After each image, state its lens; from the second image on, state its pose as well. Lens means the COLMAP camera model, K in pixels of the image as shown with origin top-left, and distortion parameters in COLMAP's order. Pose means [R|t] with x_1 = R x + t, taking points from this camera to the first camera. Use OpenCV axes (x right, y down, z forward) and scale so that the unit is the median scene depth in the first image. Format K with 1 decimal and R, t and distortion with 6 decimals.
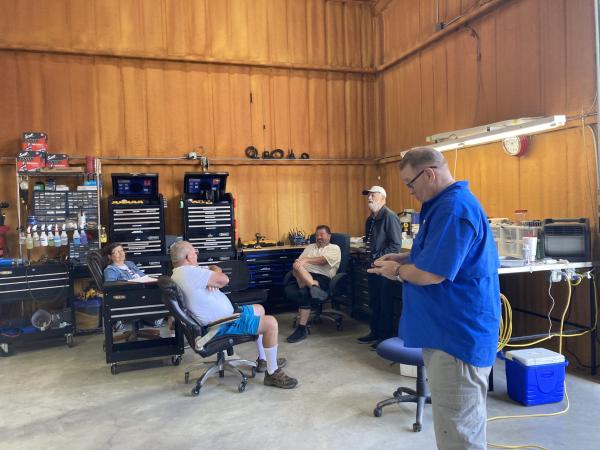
lens RADIAL K [[496.2, 0, 291.9], [0, 496.2, 225.1], [0, 0, 1]] dist [0.008638, 0.019467]
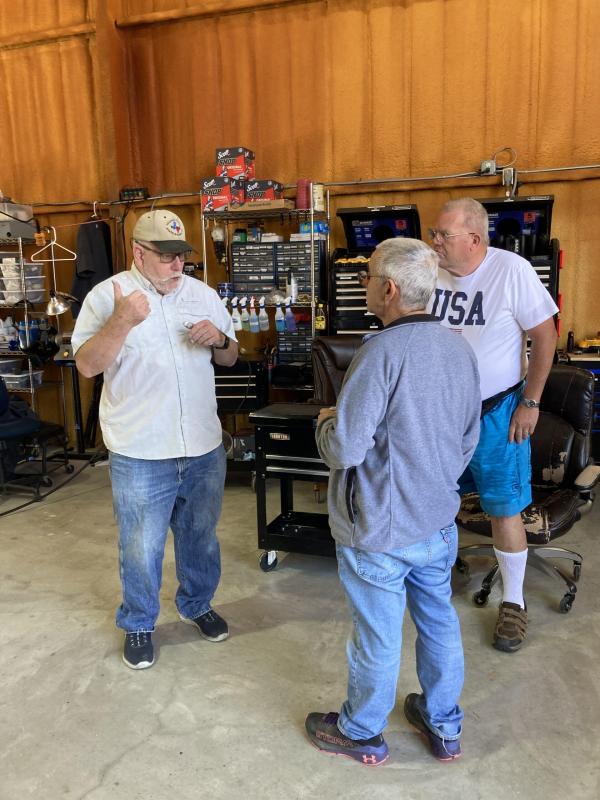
lens RADIAL K [[661.6, 0, 299.1], [0, 661.6, 395.7], [0, 0, 1]] dist [0.008638, 0.019467]
pose [[0.827038, 0.104042, -0.552434, 0.046572], [-0.022848, 0.988133, 0.151894, -0.006137], [0.561682, -0.113000, 0.819600, 0.321727]]
